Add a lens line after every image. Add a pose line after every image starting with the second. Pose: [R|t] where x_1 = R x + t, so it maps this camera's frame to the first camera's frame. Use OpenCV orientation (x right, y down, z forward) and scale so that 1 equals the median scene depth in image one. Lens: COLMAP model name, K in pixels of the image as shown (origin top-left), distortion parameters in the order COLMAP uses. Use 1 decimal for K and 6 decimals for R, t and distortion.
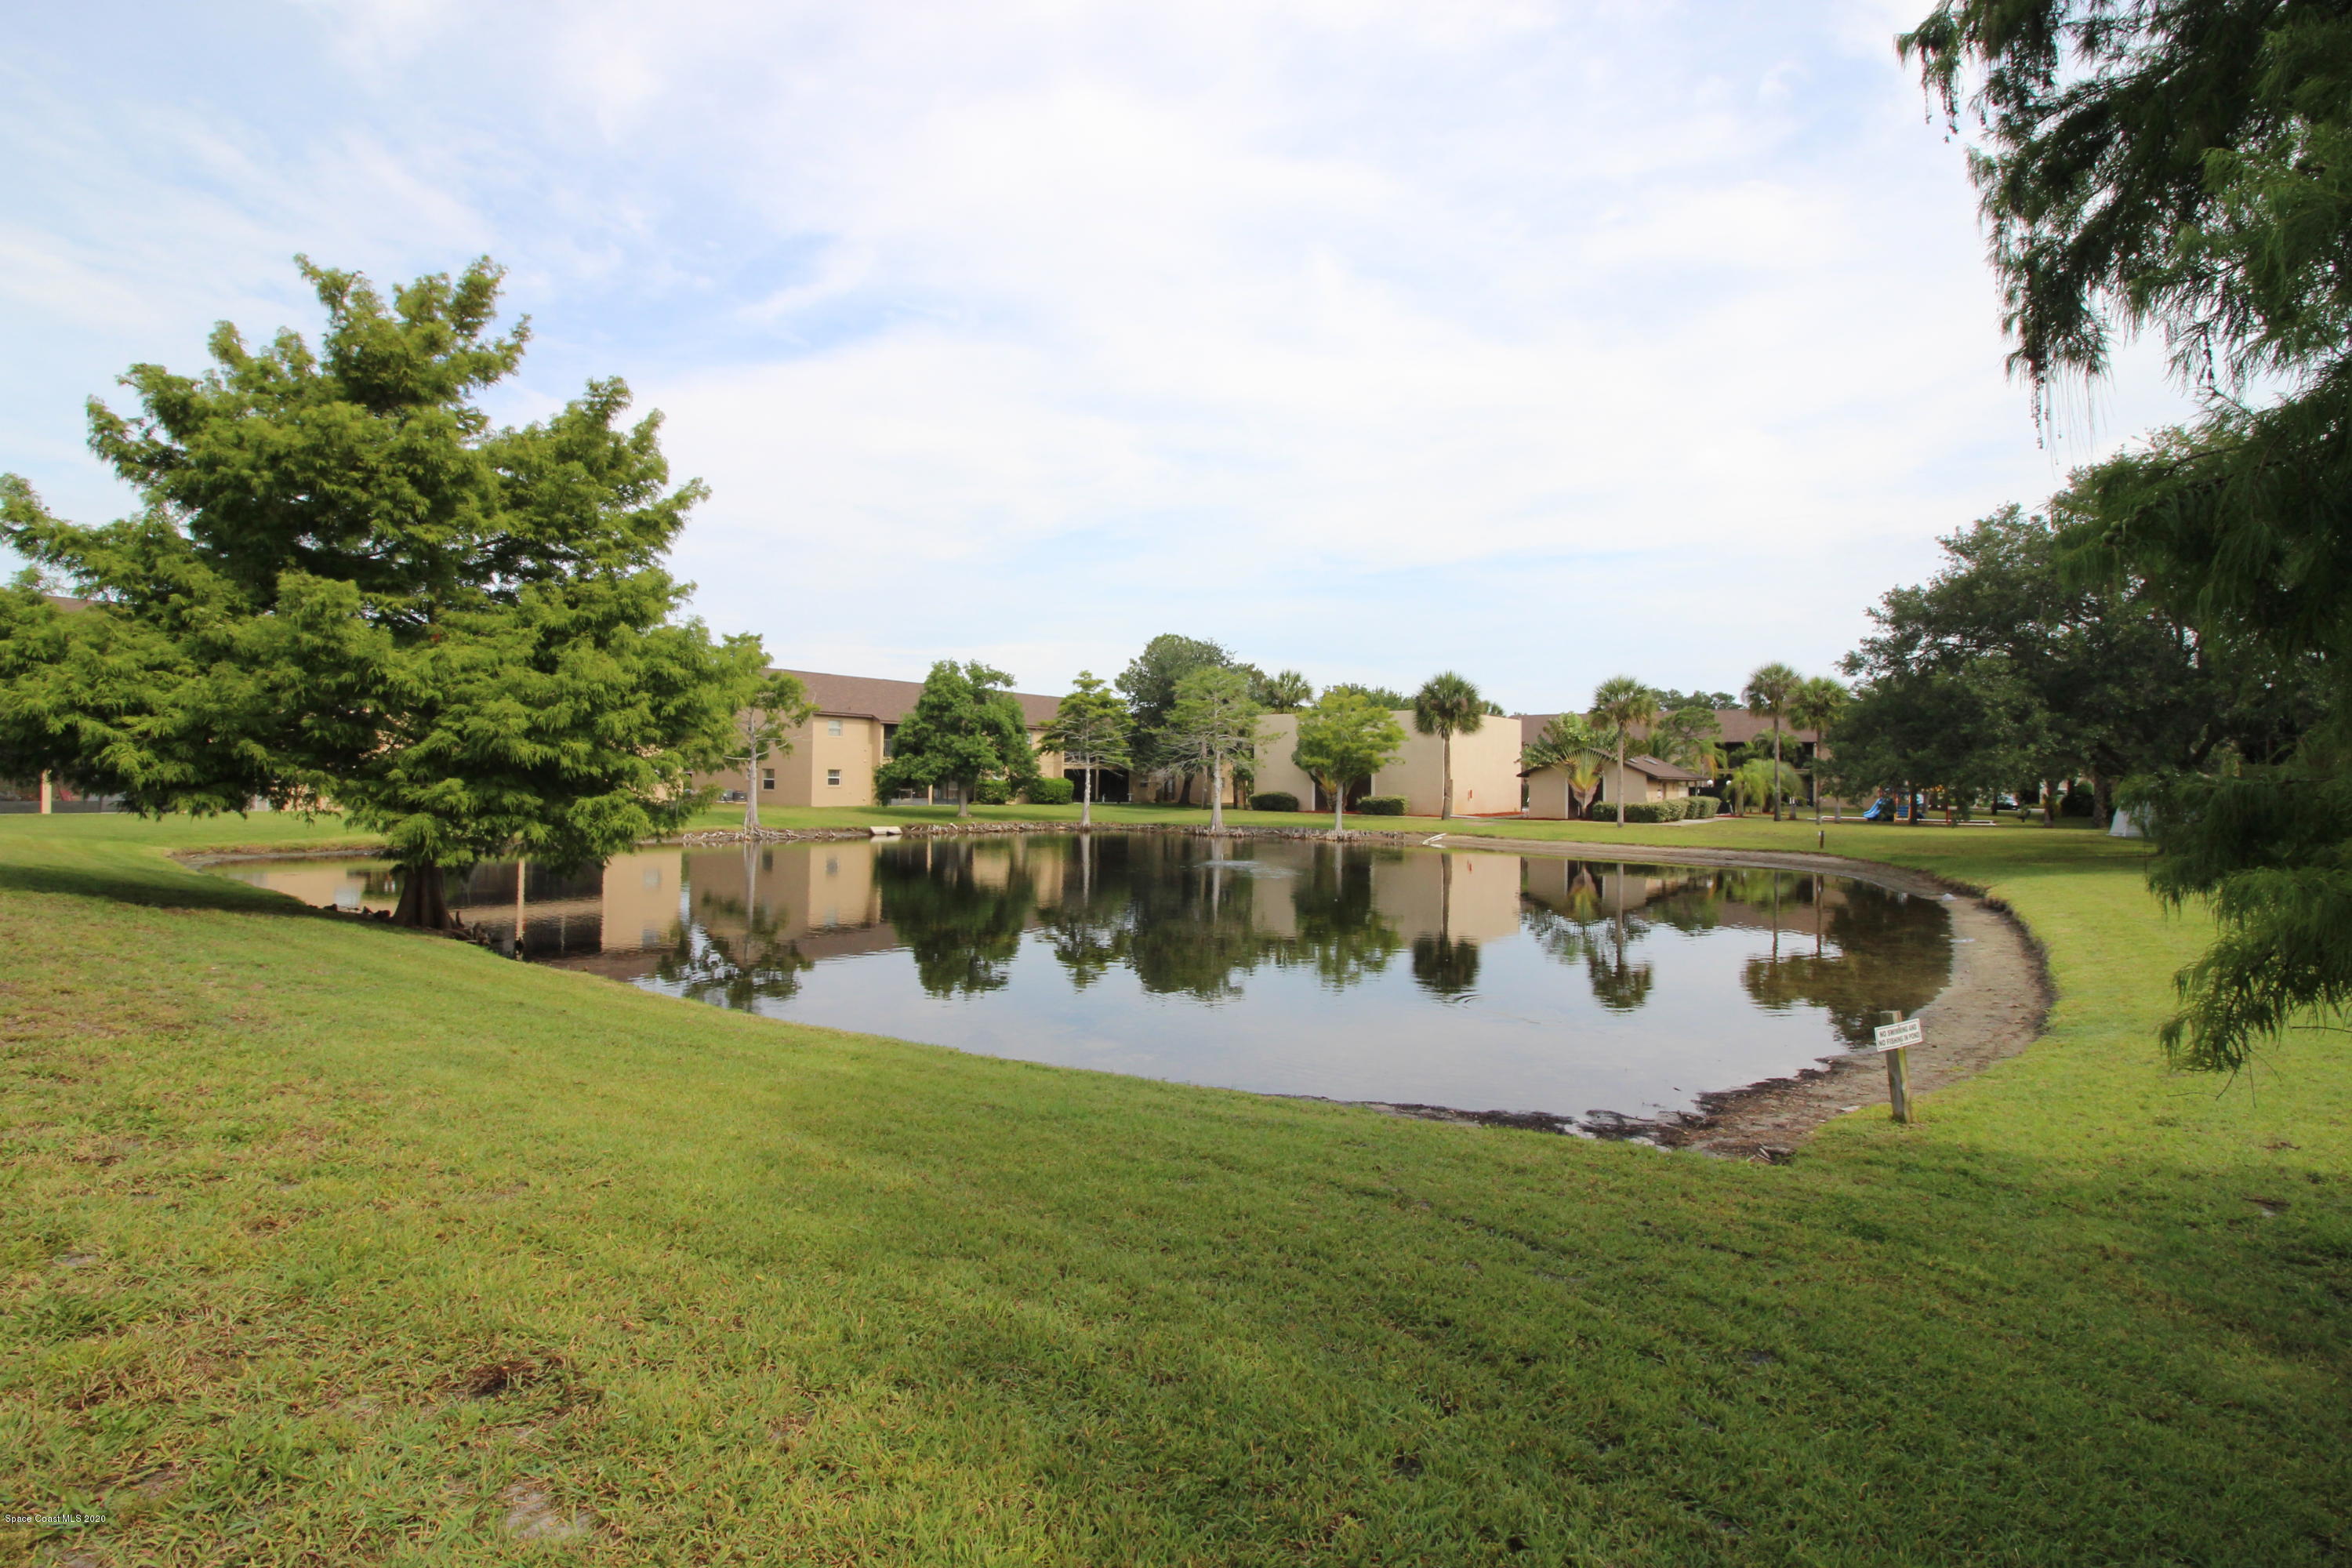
lens RADIAL K [[1077.2, 0, 1182.2], [0, 1077.2, 789.0], [0, 0, 1]] dist [-0.005128, -0.001870]
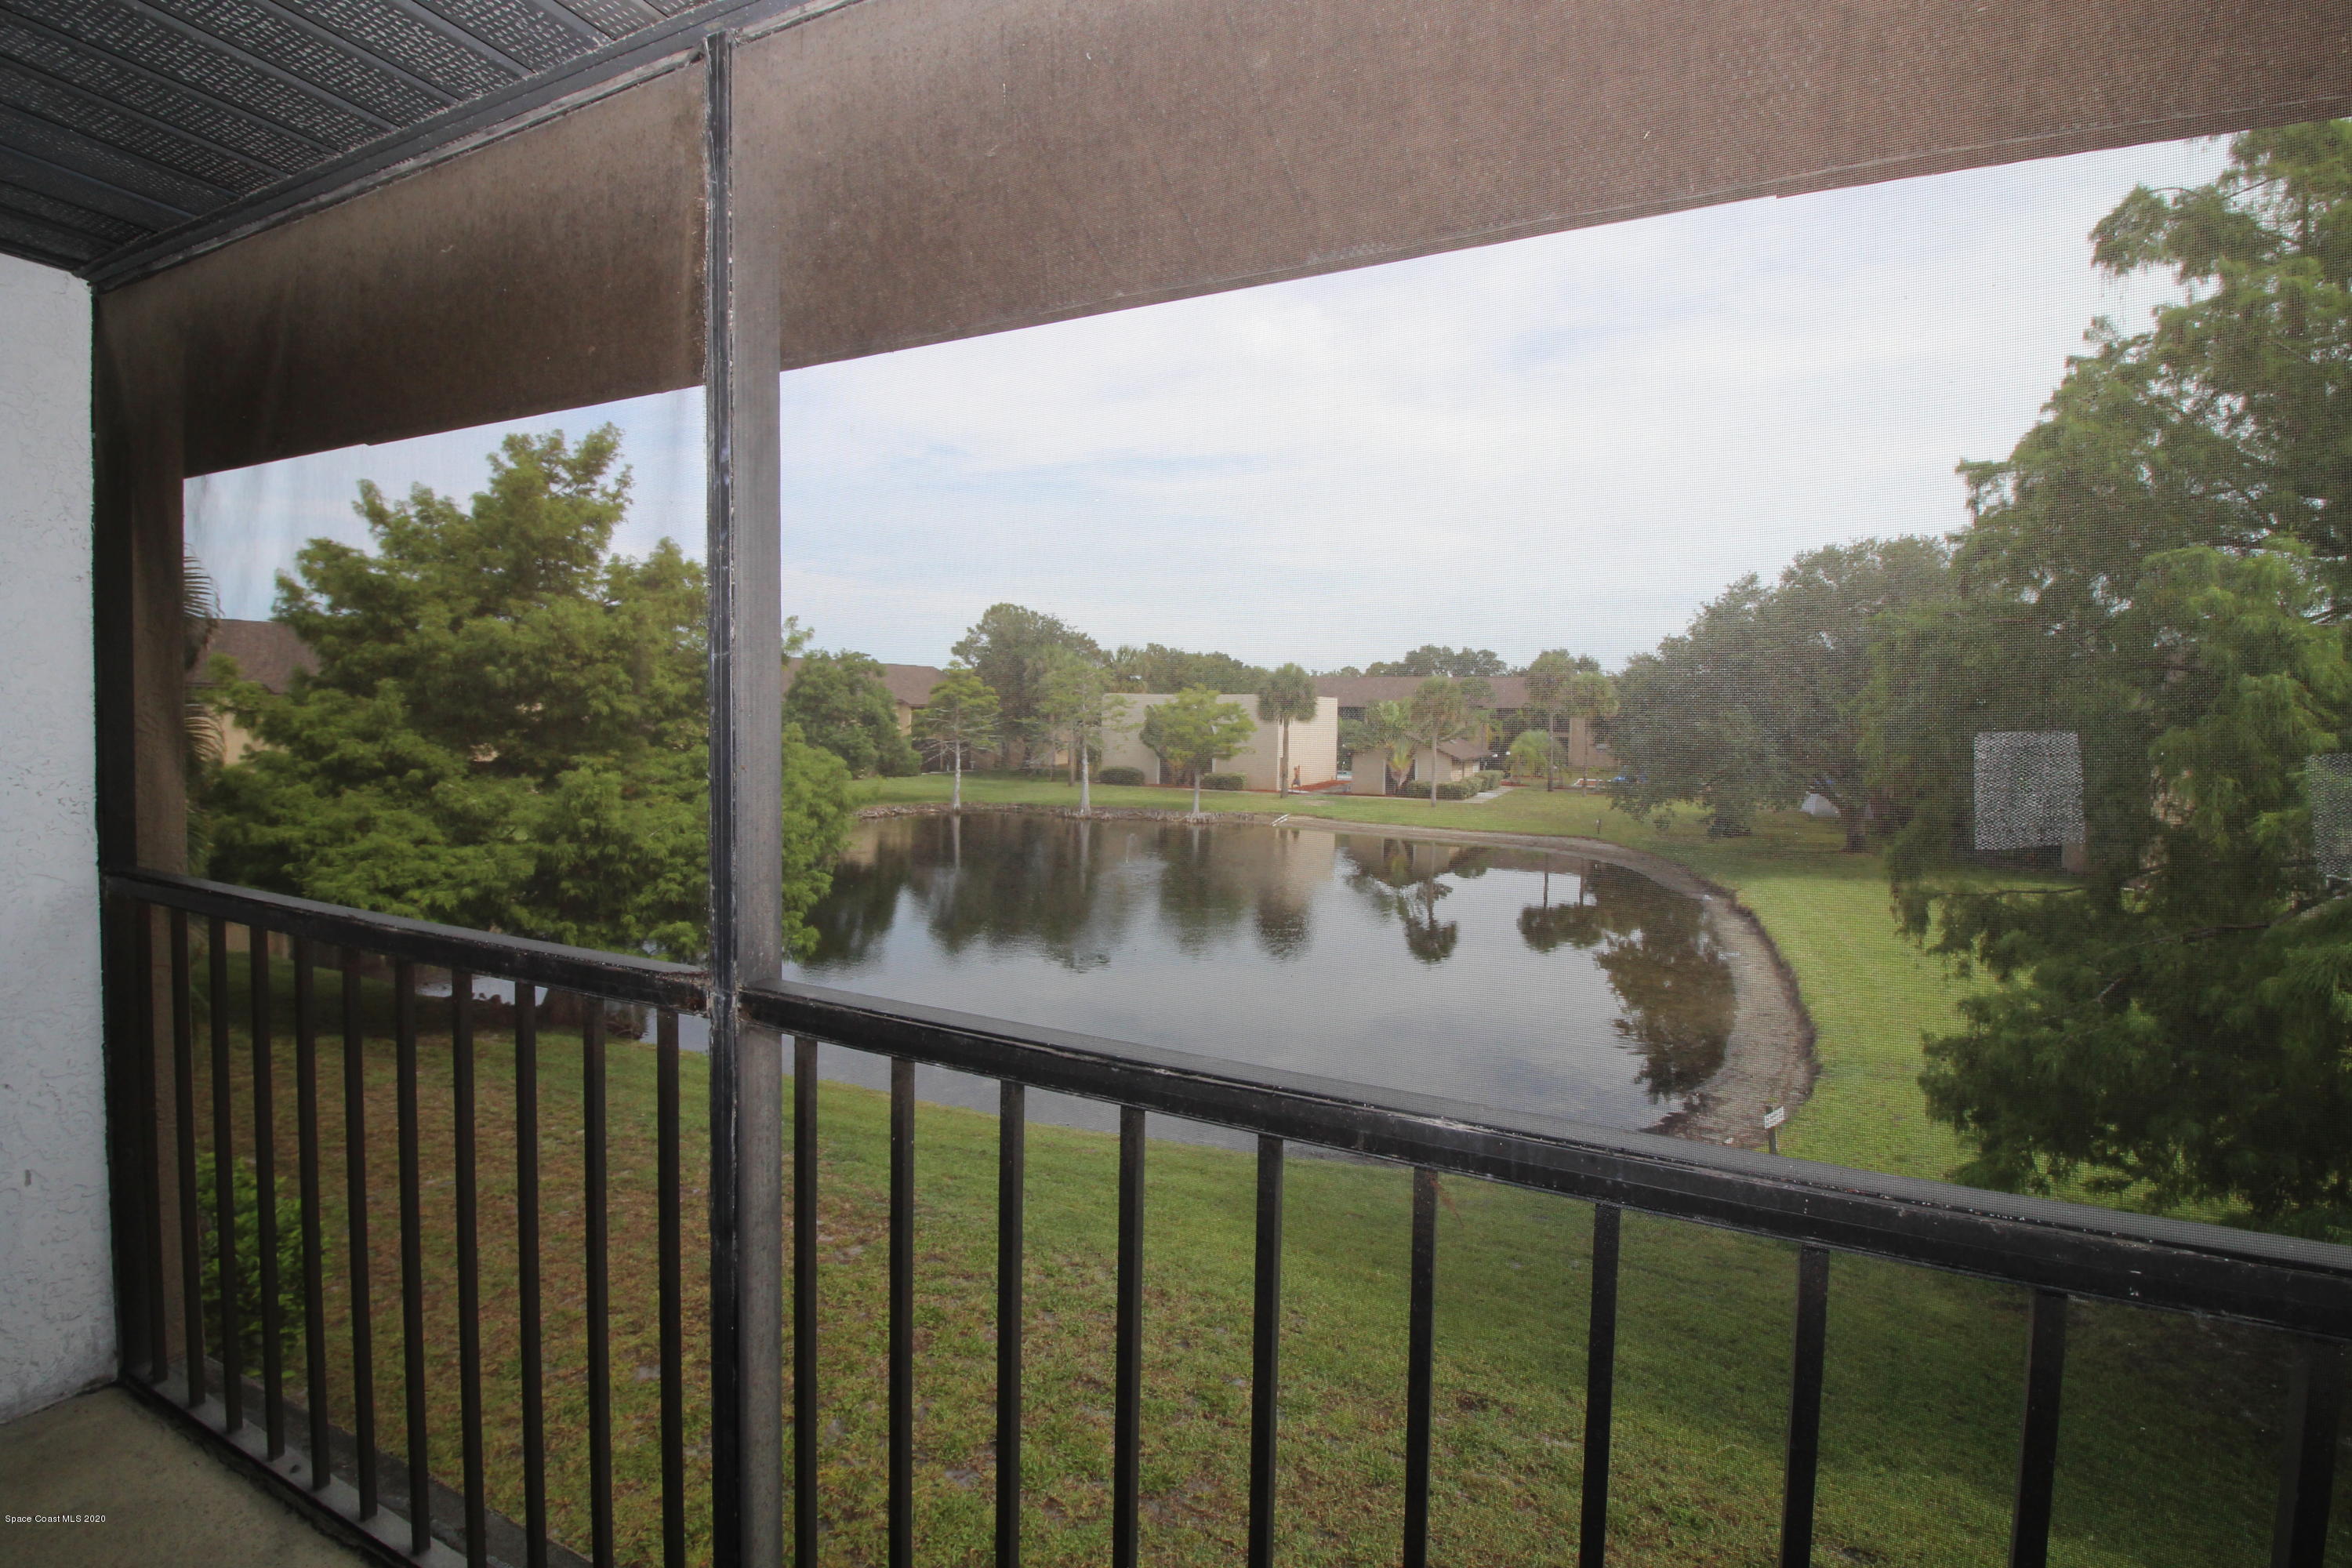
lens RADIAL K [[1077.2, 0, 1174.5], [0, 1077.2, 780.4], [0, 0, 1]] dist [-0.005128, -0.001870]
pose [[0.979685, -0.010271, 0.200278, -0.093611], [-0.002455, 0.997999, 0.063189, -0.061649], [-0.200526, -0.062397, 0.977699, -0.073595]]
